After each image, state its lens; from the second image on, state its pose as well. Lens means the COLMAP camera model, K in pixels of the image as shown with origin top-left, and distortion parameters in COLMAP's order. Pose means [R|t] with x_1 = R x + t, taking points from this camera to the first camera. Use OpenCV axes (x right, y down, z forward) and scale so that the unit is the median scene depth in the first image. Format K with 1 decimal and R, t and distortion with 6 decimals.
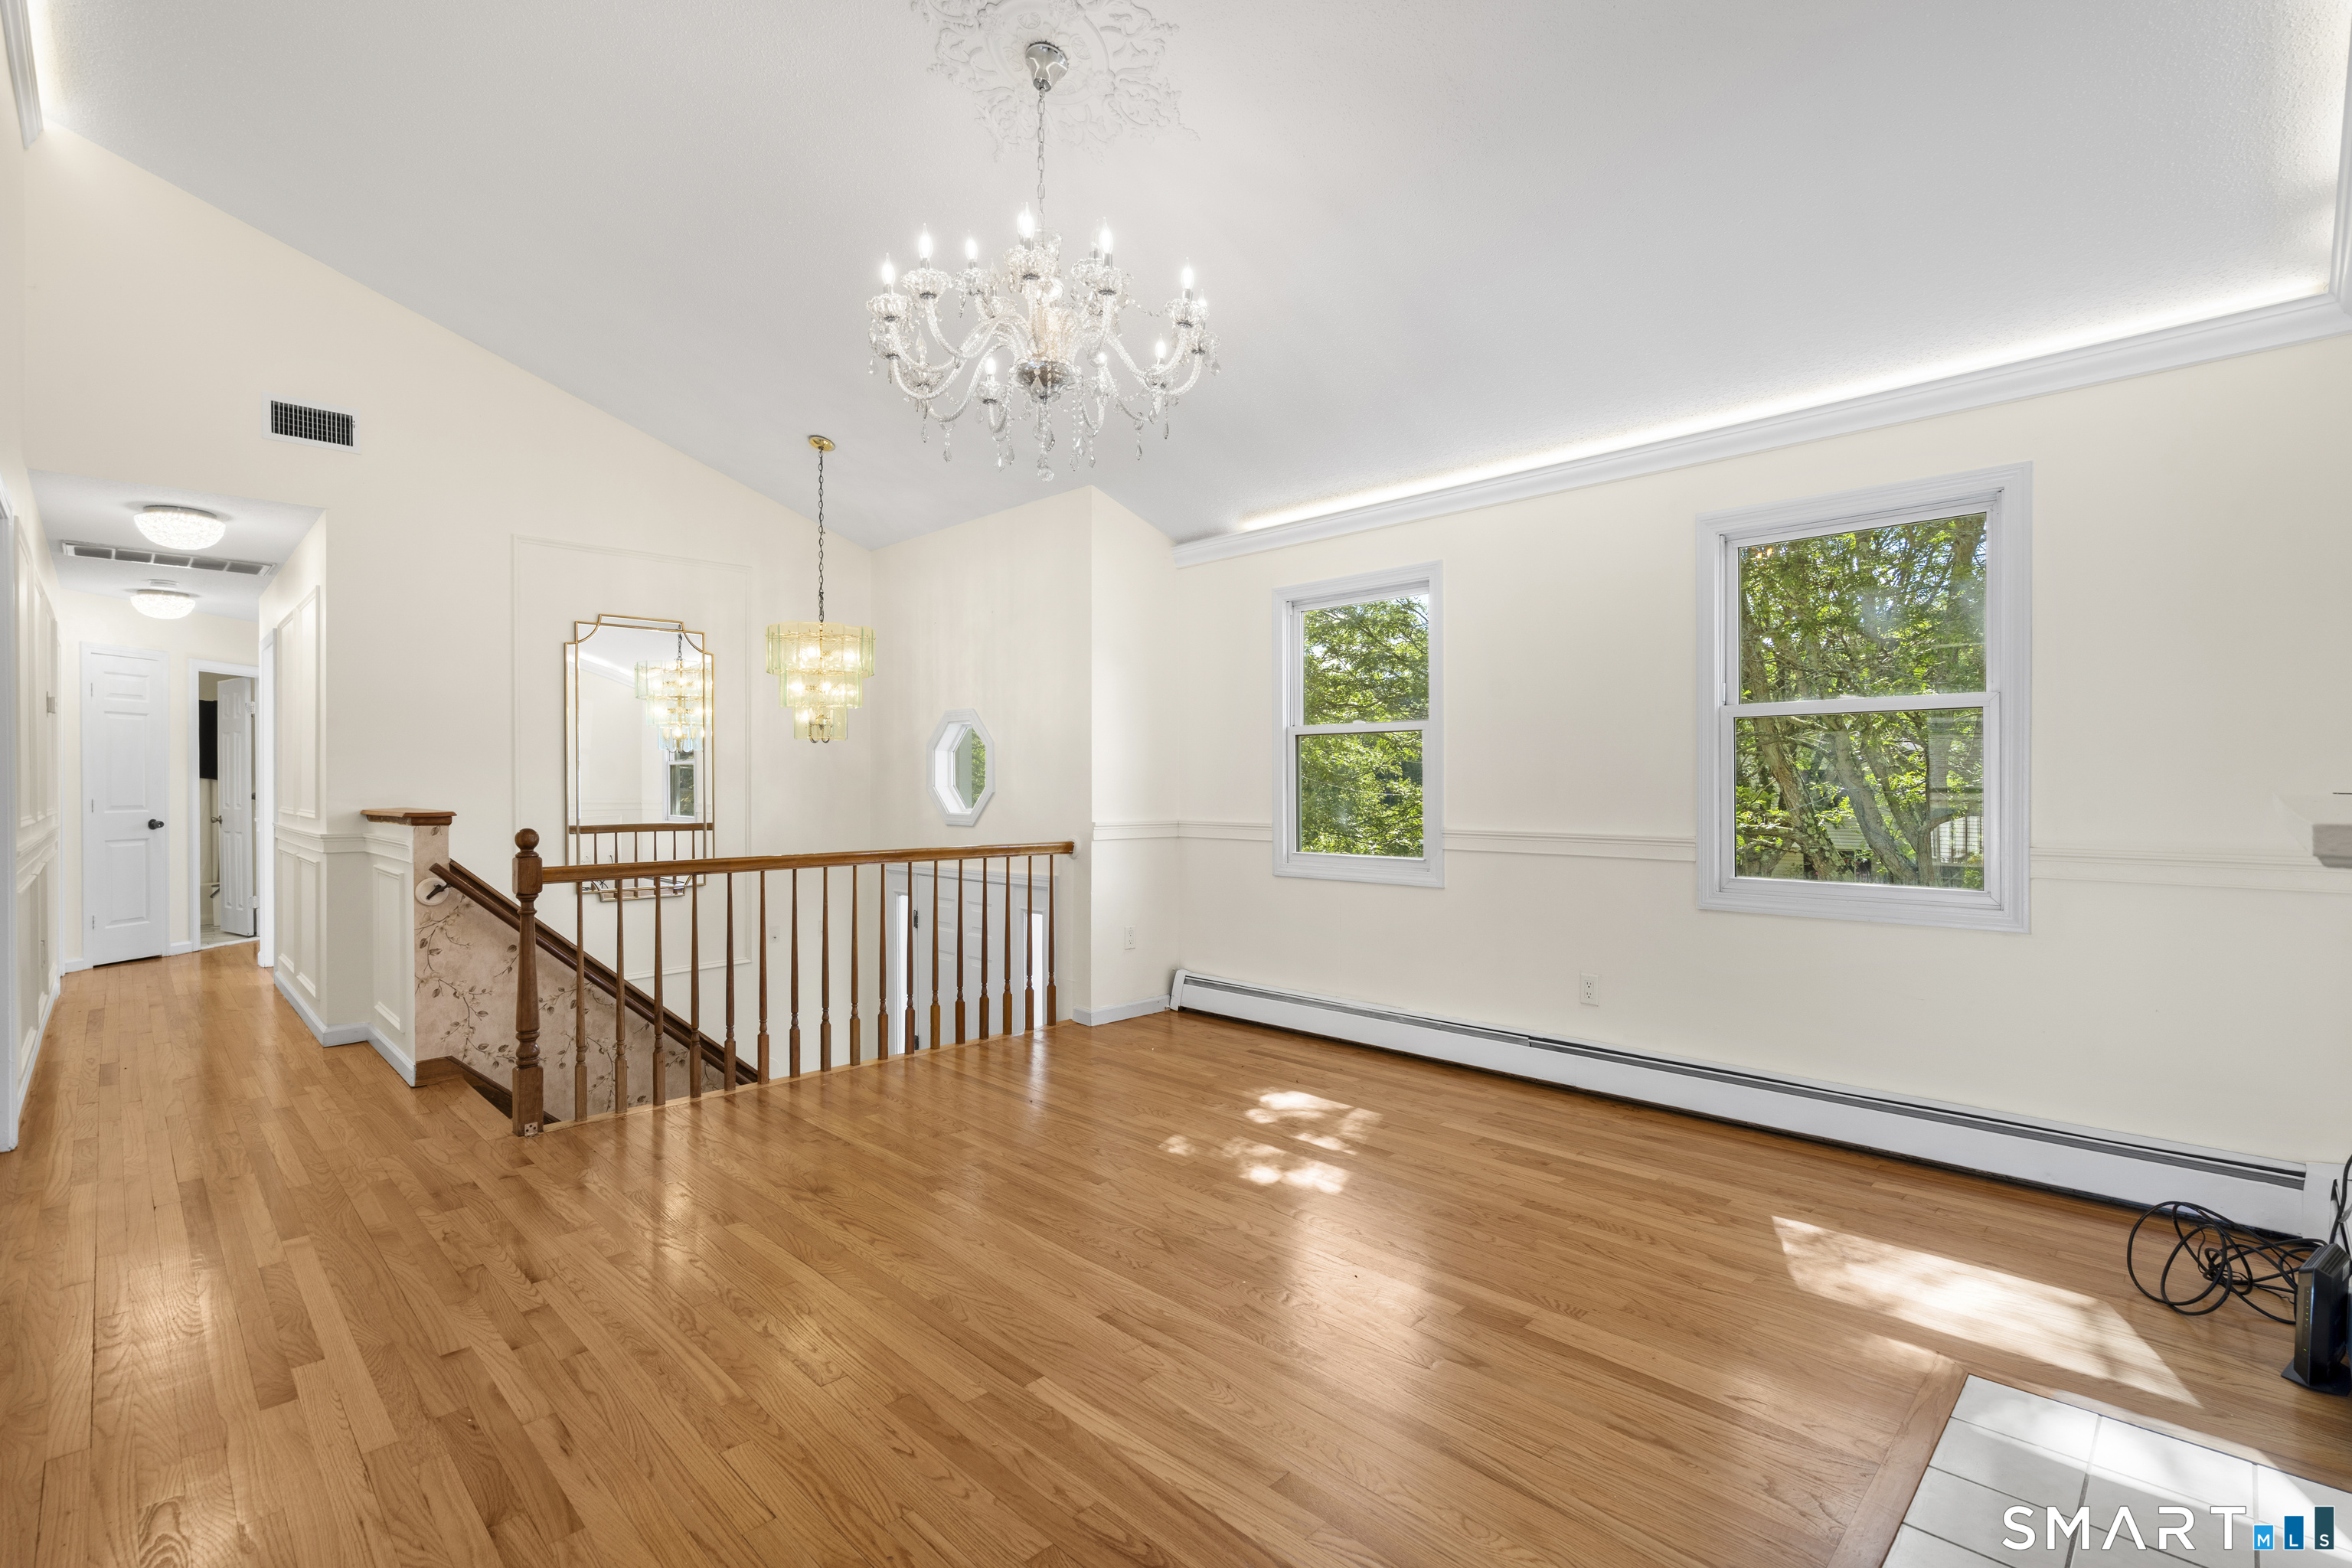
lens RADIAL K [[1053.1, 0, 1160.3], [0, 1053.1, 780.6], [0, 0, 1]] dist [-0.002184, 0.000109]
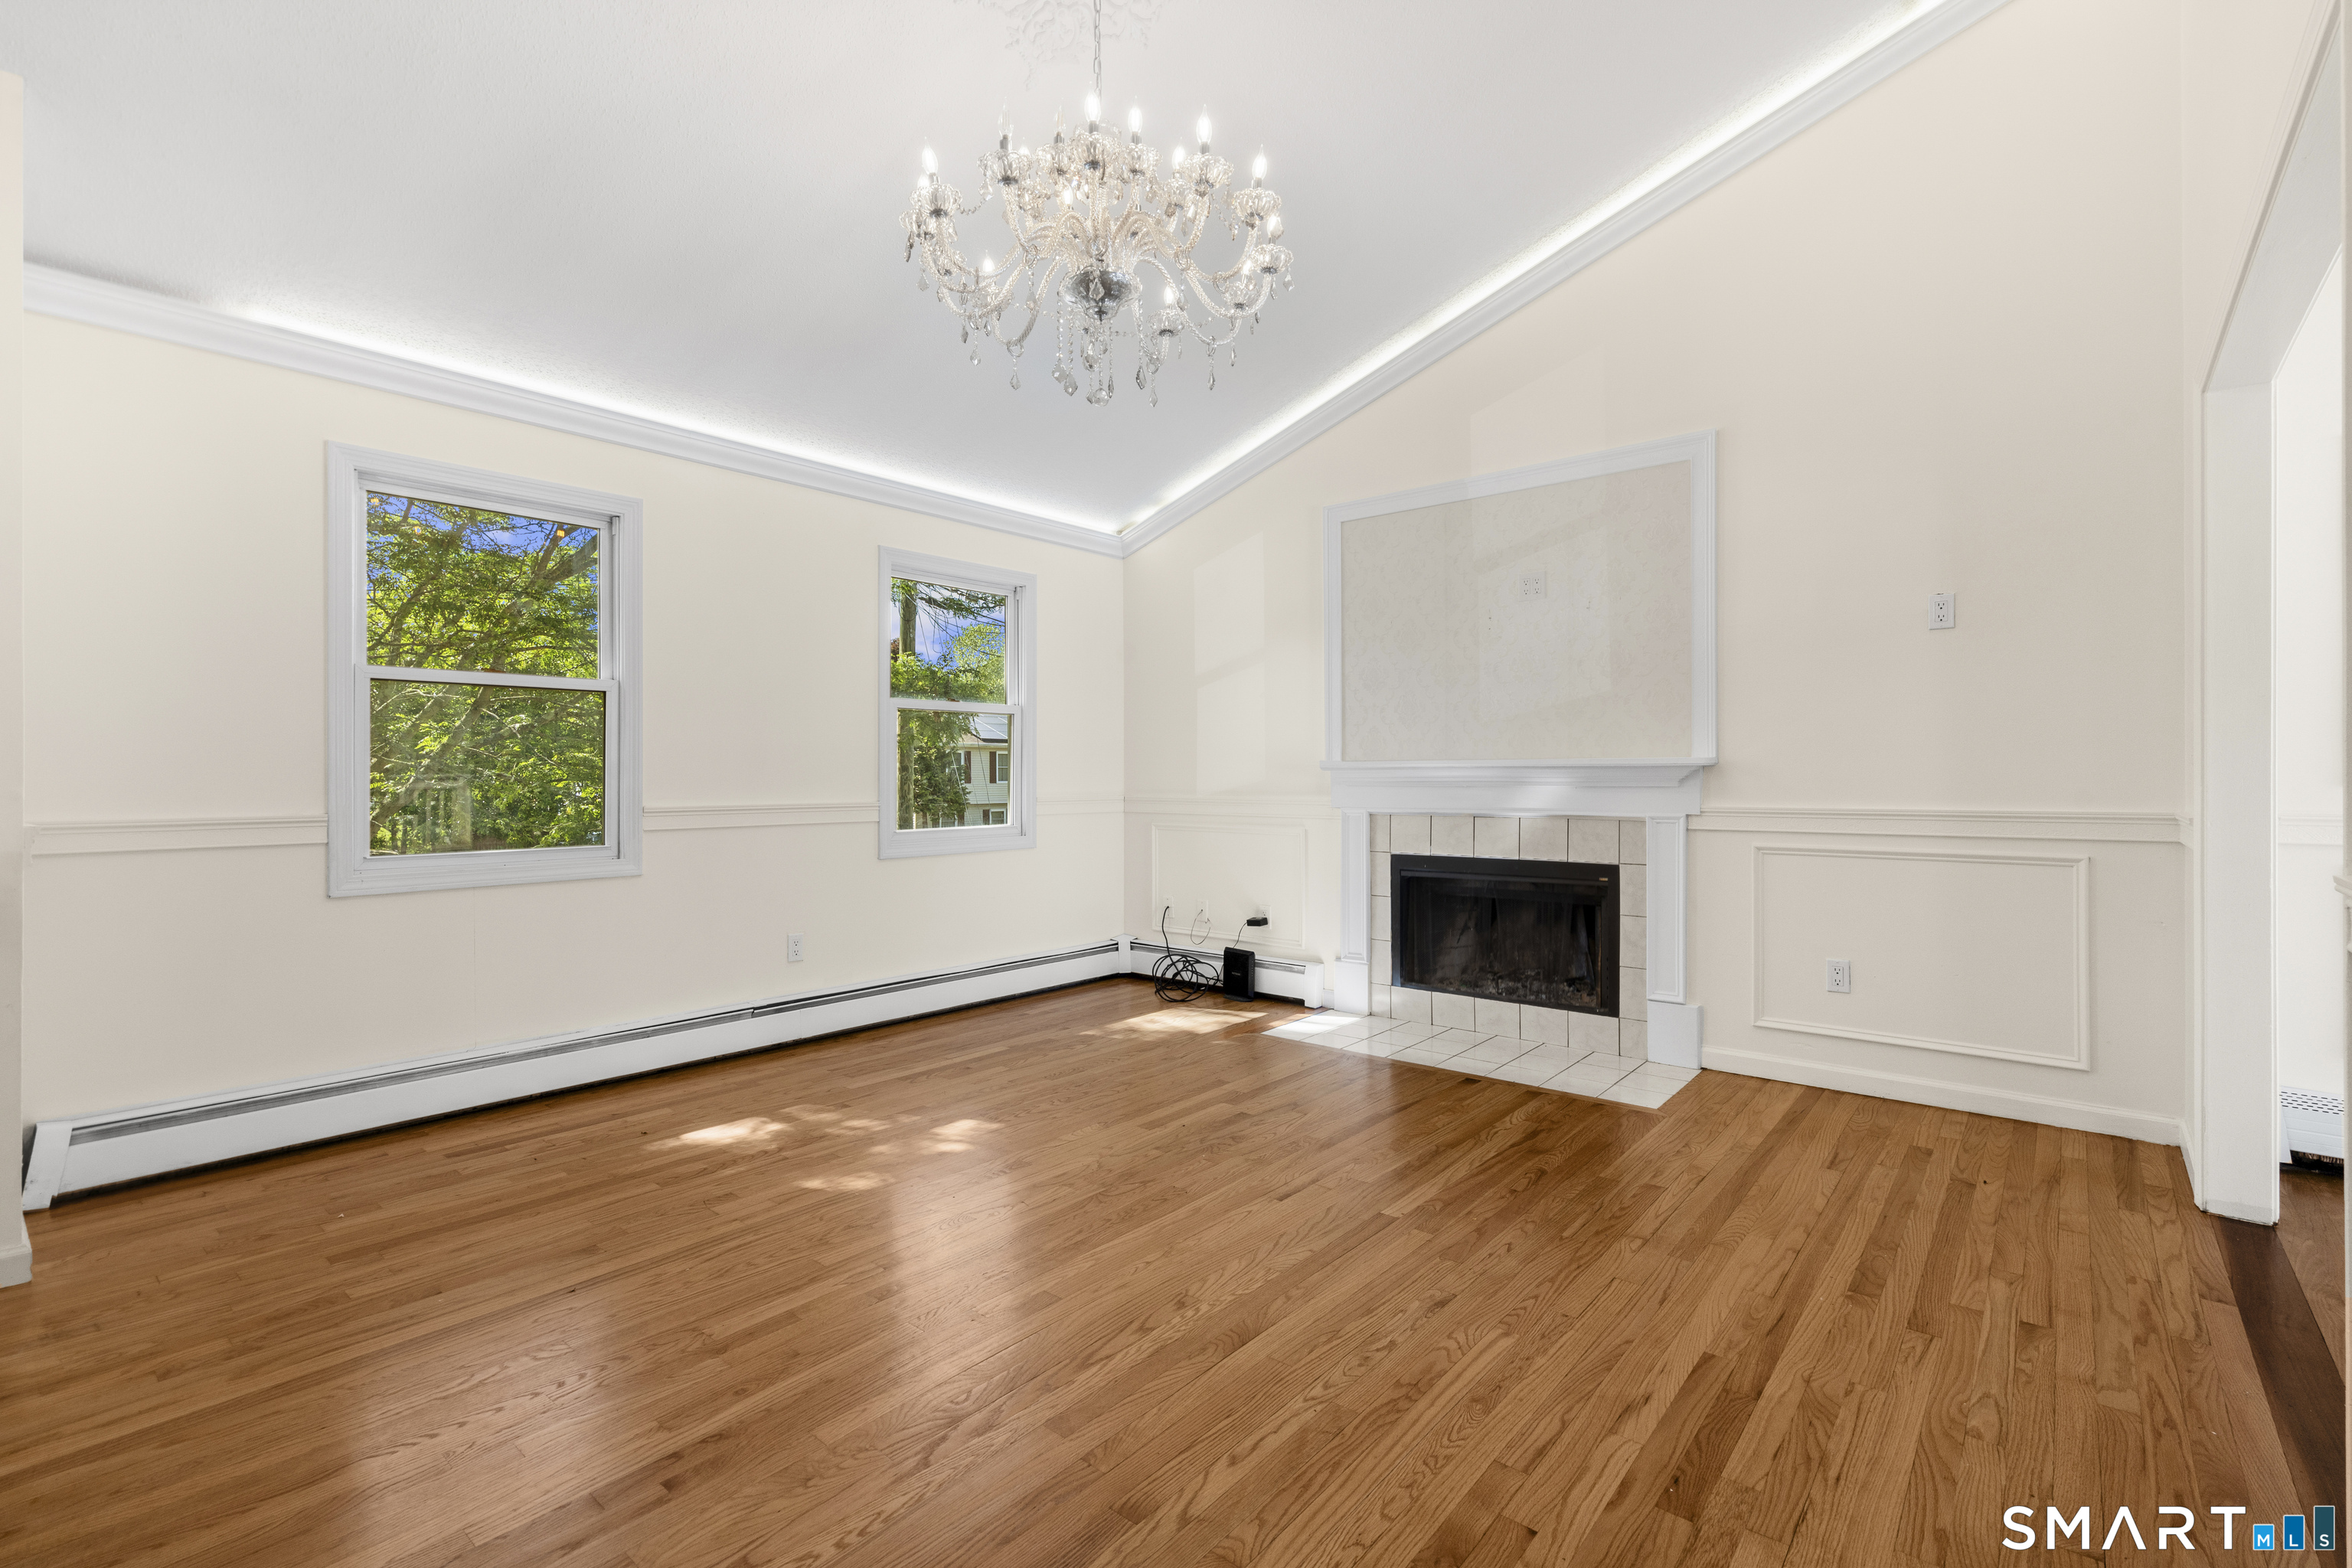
lens RADIAL K [[1053.1, 0, 1160.3], [0, 1053.1, 780.6], [0, 0, 1]] dist [-0.002184, 0.000109]
pose [[-0.076562, 0.000369, 0.997065, -0.762217], [0.000513, 1.000000, -0.000331, 0.029374], [-0.997065, 0.000487, -0.076563, 0.770556]]
